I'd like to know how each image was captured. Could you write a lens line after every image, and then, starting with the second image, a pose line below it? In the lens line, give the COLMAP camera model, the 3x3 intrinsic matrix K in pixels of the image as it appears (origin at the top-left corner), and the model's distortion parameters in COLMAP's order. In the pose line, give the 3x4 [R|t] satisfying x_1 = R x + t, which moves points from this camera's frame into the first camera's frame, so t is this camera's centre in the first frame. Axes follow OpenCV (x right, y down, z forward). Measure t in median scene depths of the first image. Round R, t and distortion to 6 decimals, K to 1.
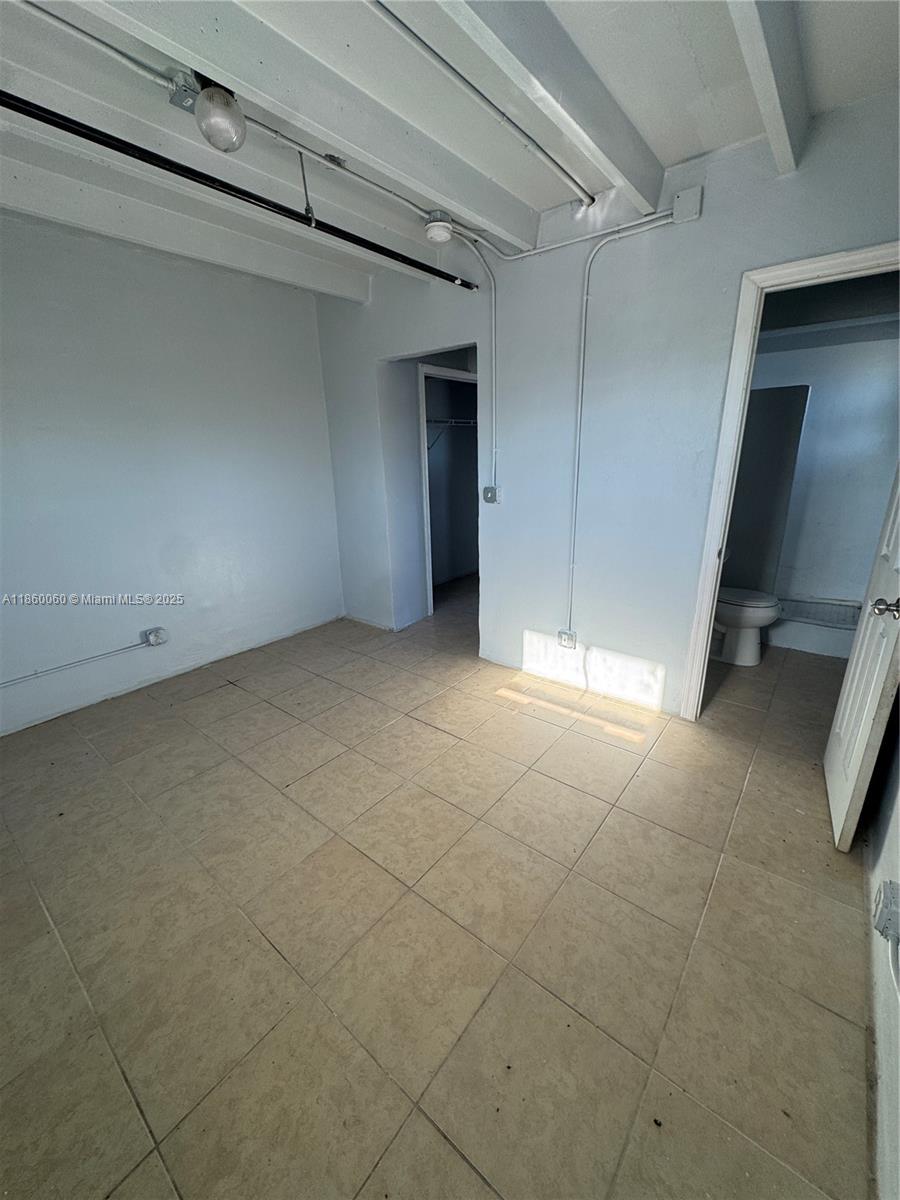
lens RADIAL K [[482.0, 0, 446.3], [0, 482.0, 600.2], [0, 0, 1]] dist [0.000148, 0.000308]
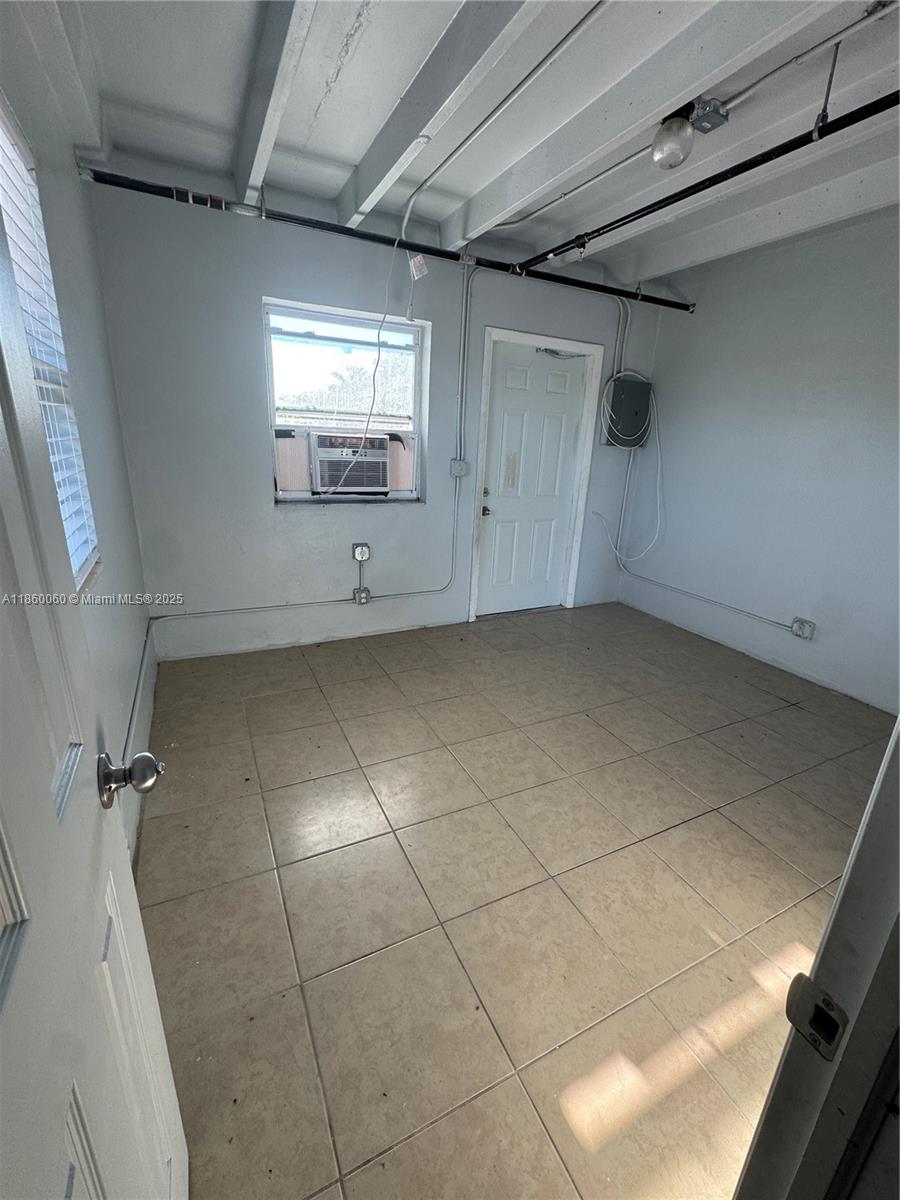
lens RADIAL K [[509.6, 0, 460.9], [0, 509.6, 600.2], [0, 0, 1]] dist [-0.002229, 0.000430]
pose [[-0.402850, 0.288502, -0.868607, 0.701066], [-0.311479, 0.849161, 0.426504, -0.251537], [0.860635, 0.442370, -0.252223, 0.830132]]
